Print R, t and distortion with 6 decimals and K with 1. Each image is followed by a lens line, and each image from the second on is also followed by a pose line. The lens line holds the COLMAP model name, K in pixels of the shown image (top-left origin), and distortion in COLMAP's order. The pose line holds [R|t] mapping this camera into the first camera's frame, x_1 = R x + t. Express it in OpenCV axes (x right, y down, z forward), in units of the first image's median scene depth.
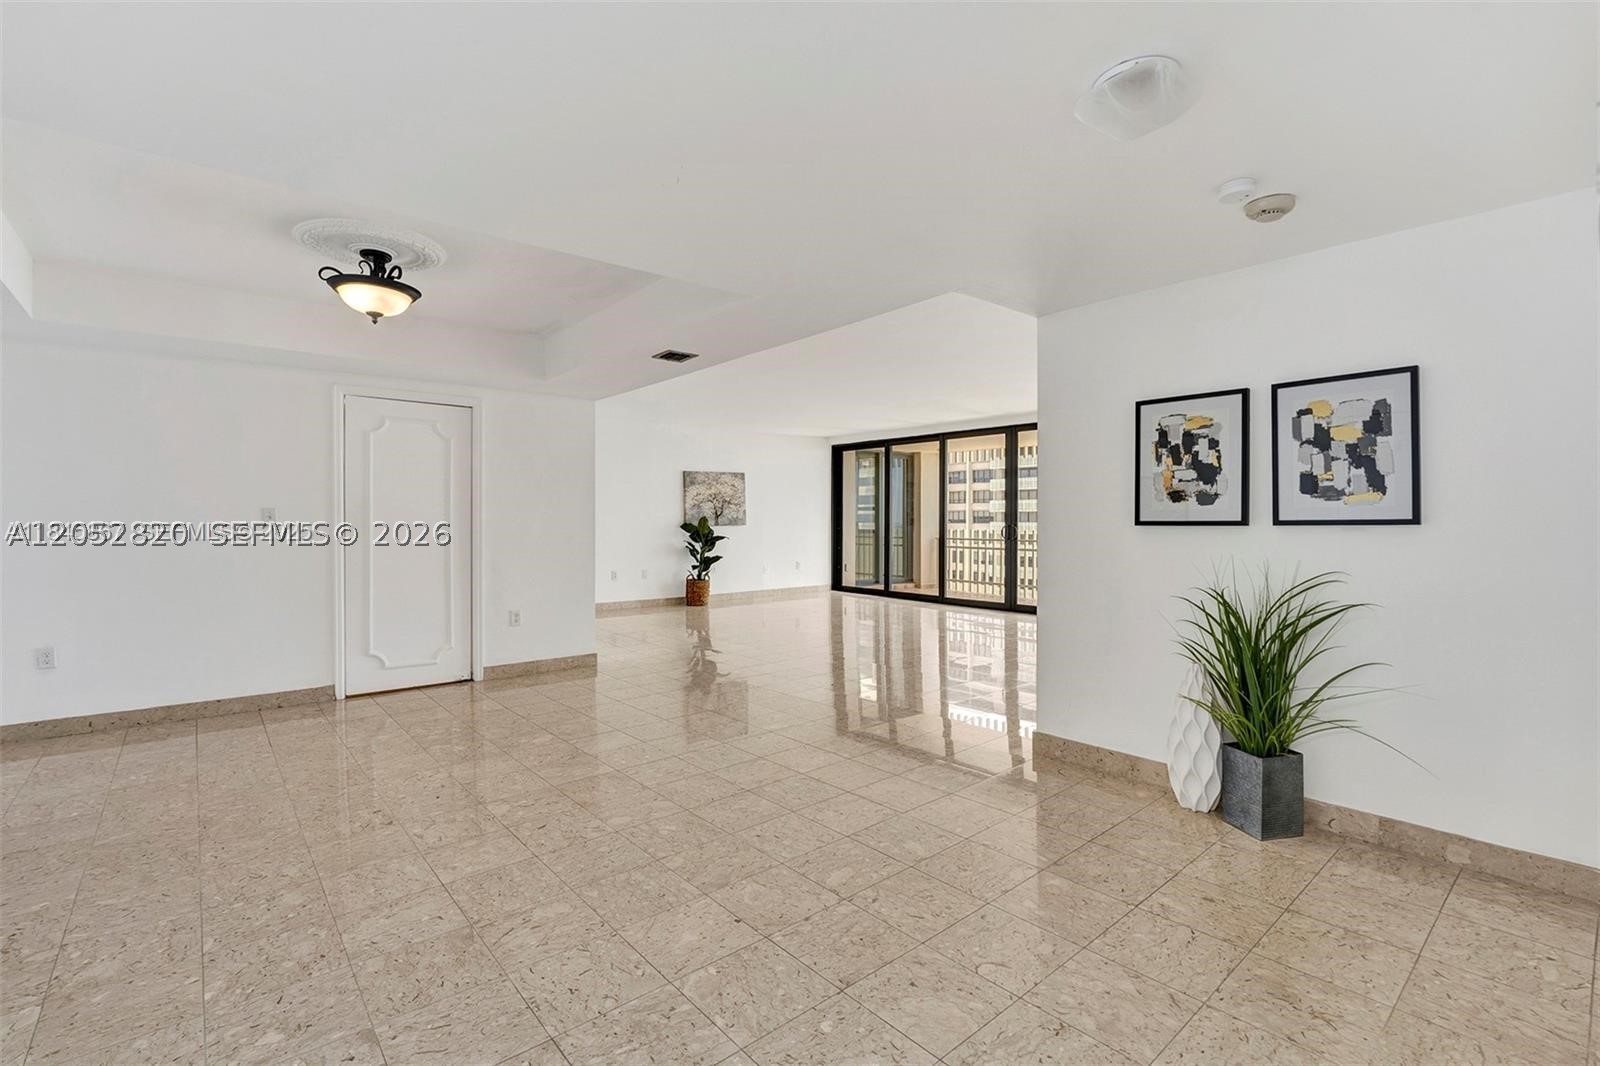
lens RADIAL K [[728.8, 0, 800.0], [0, 728.8, 533.0], [0, 0, 1]] dist [-0.000207, -0.000075]
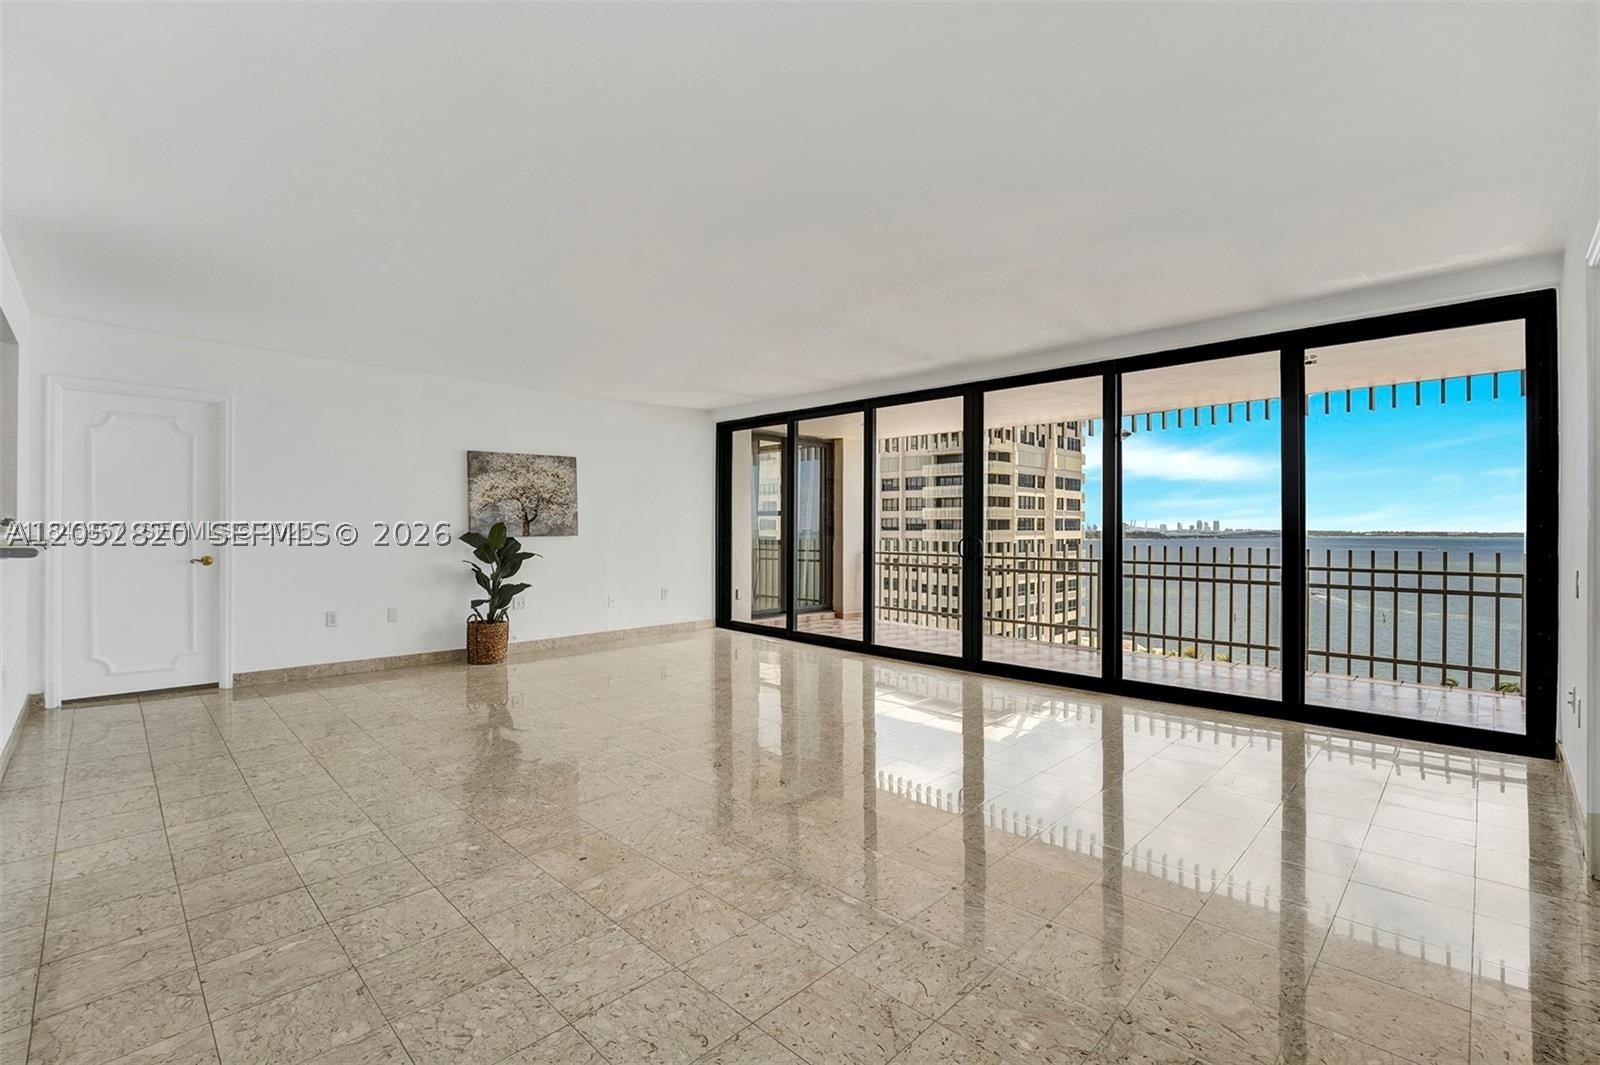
lens RADIAL K [[696.5, 0, 800.0], [0, 696.5, 532.5], [0, 0, 1]] dist [-0.026755, 0.008326]
pose [[0.996514, 0.002178, 0.083400, 0.074991], [-0.001363, 0.999951, -0.009833, -0.007447], [-0.083418, 0.009685, 0.996468, 0.348757]]
